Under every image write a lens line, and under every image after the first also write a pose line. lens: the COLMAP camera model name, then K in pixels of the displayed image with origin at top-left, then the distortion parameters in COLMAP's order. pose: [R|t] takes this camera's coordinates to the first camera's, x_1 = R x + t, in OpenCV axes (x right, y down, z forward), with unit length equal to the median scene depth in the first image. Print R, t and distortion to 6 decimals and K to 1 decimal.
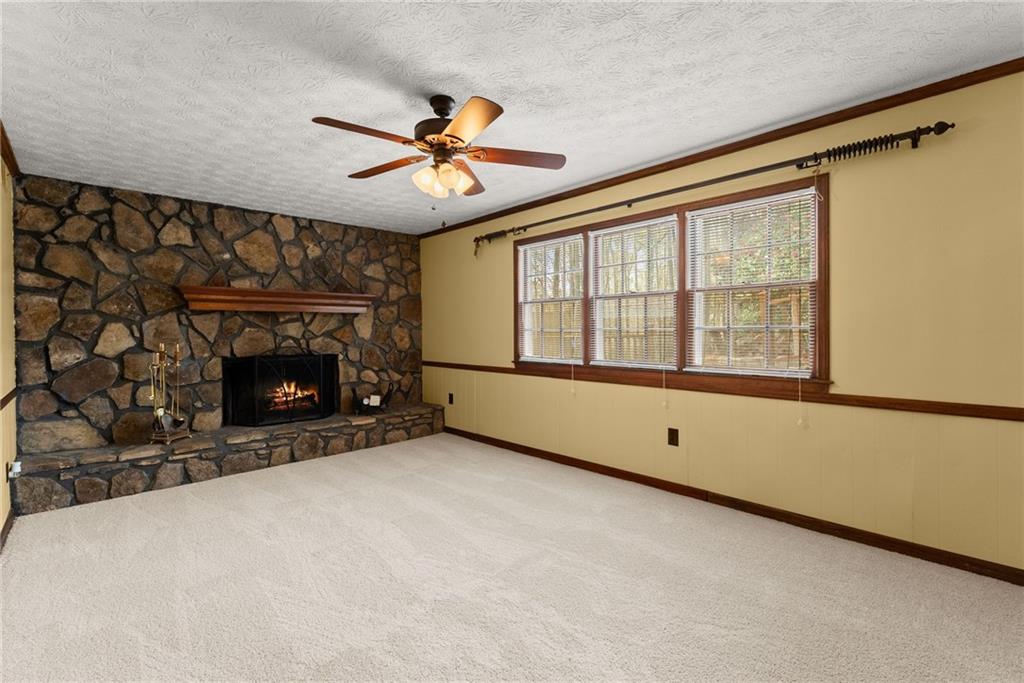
lens RADIAL K [[451.5, 0, 517.3], [0, 451.5, 339.1], [0, 0, 1]] dist [-0.002114, -0.000442]
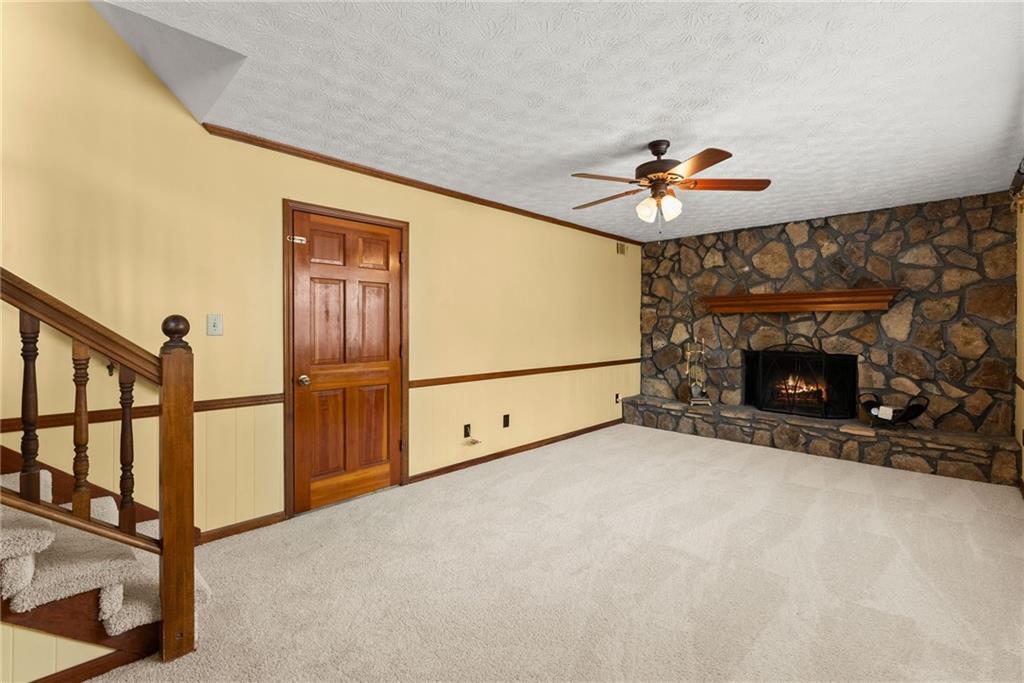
lens RADIAL K [[451.5, 0, 517.3], [0, 451.5, 339.1], [0, 0, 1]] dist [-0.002114, -0.000442]
pose [[0.040091, 0.033117, -0.998647, 0.551272], [-0.022120, 0.999235, 0.032249, -0.015321], [0.998951, 0.020797, 0.040793, 0.303815]]
